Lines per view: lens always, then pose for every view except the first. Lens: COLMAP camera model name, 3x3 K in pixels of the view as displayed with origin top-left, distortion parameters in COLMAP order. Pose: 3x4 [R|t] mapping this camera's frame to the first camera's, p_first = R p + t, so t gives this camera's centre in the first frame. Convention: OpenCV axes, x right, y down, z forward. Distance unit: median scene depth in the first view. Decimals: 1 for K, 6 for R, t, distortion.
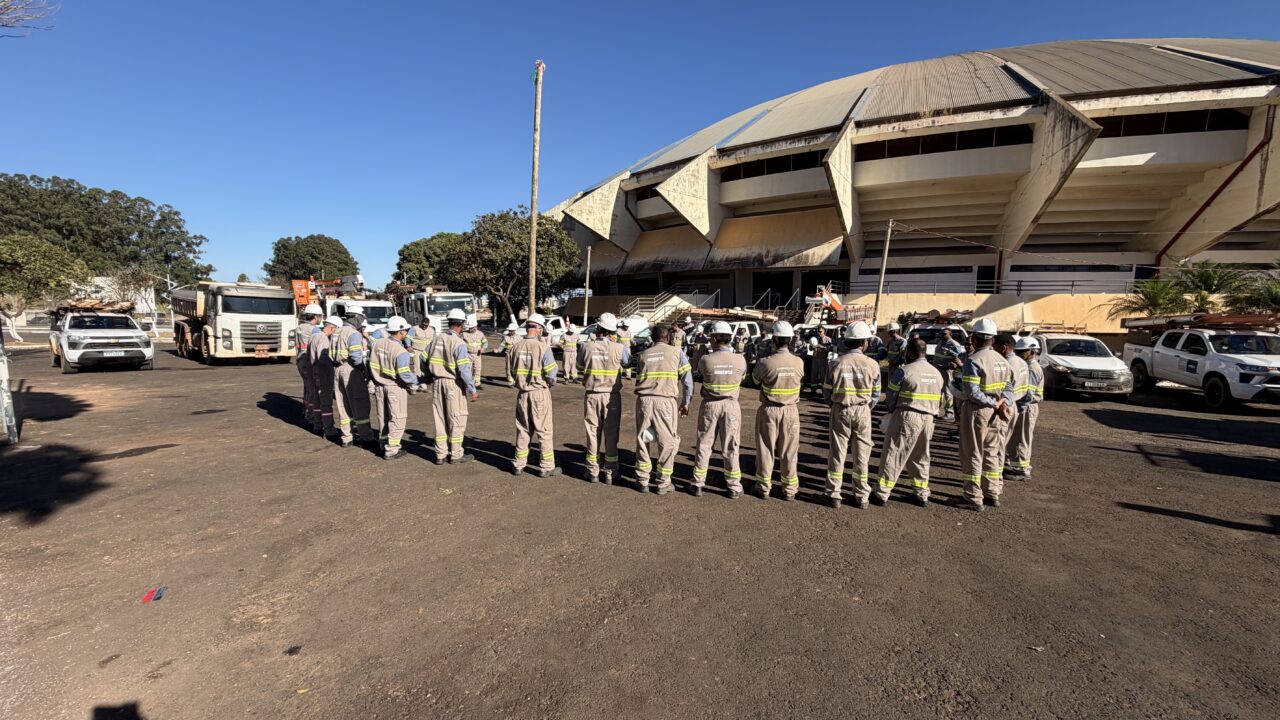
lens RADIAL K [[510.2, 0, 640.0], [0, 510.2, 360.0], [0, 0, 1]] dist [0.002373, 0.000229]
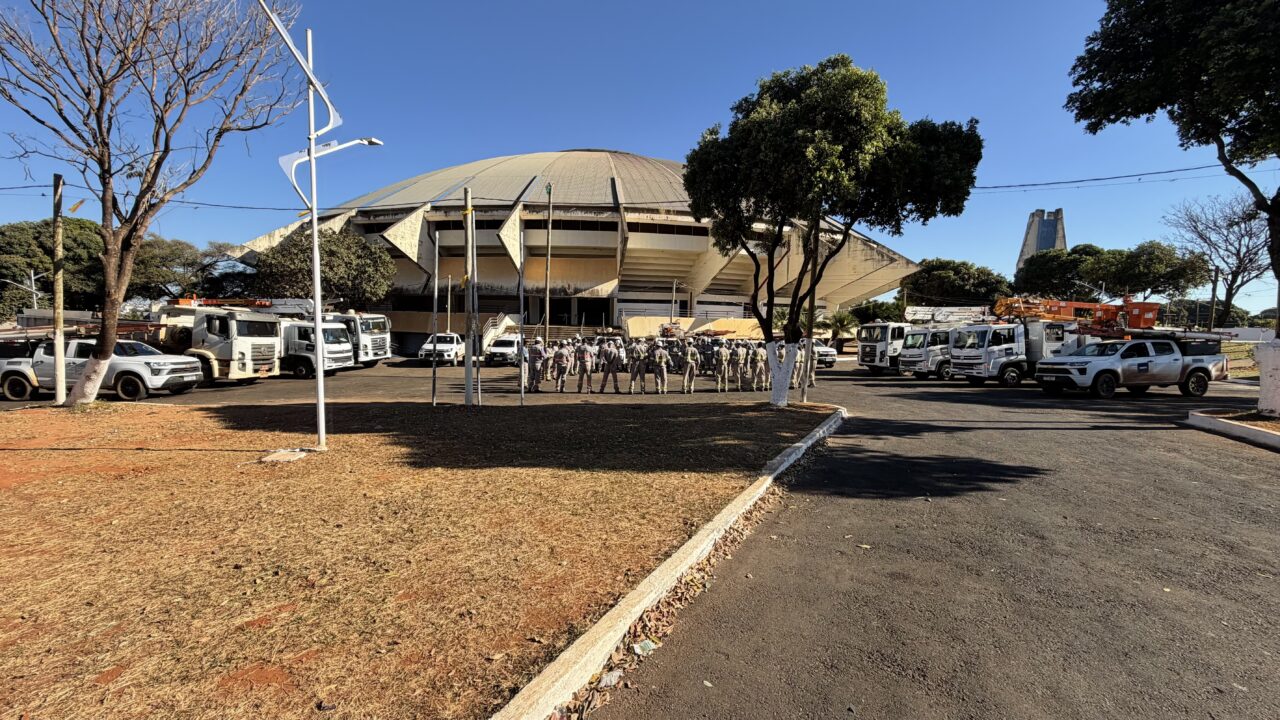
lens RADIAL K [[510.2, 0, 640.0], [0, 510.2, 360.0], [0, 0, 1]] dist [0.002373, 0.000229]
pose [[0.773034, -0.044892, 0.632775, -0.465568], [0.054801, 0.998490, 0.003889, -0.001126], [-0.631994, 0.031671, 0.774326, -0.194003]]
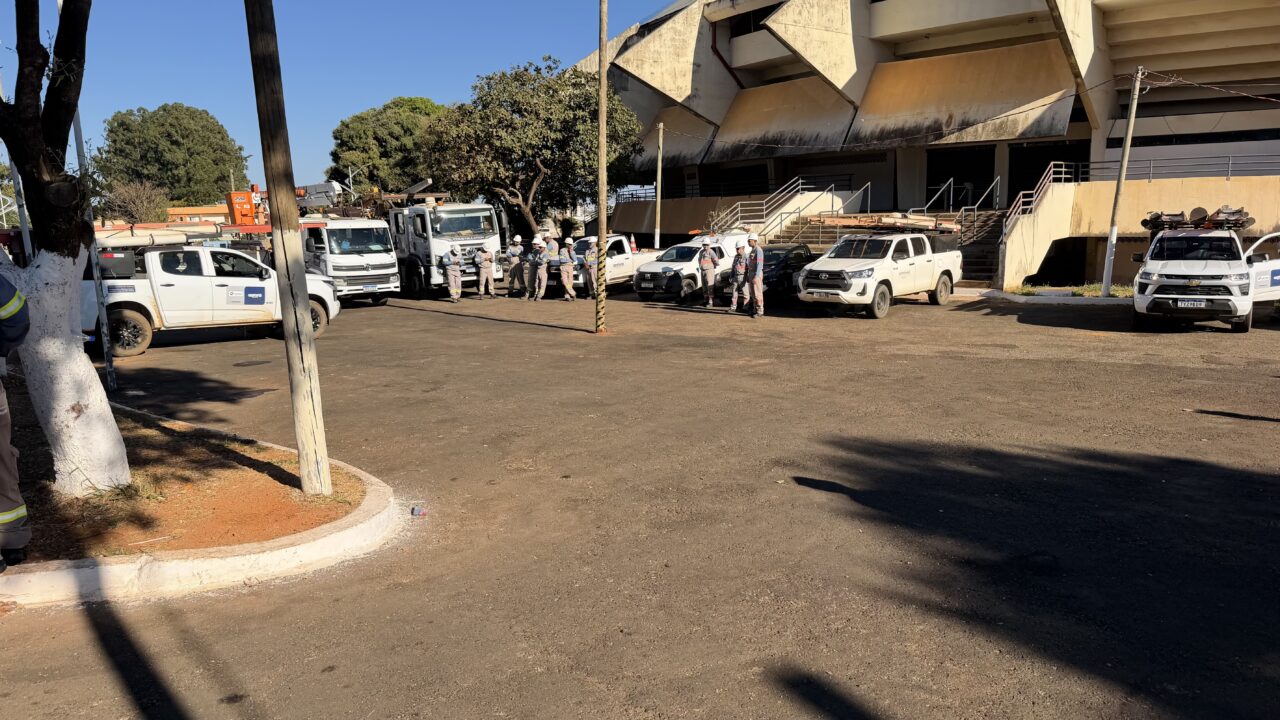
lens RADIAL K [[888.4, 0, 640.1], [0, 888.4, 375.7], [0, 0, 1]] dist [0.081113, -0.134680]
pose [[0.994935, -0.014984, -0.099399, -0.016352], [0.022689, 0.996784, 0.076851, 0.006641], [0.097928, -0.078717, 0.992075, -0.122542]]
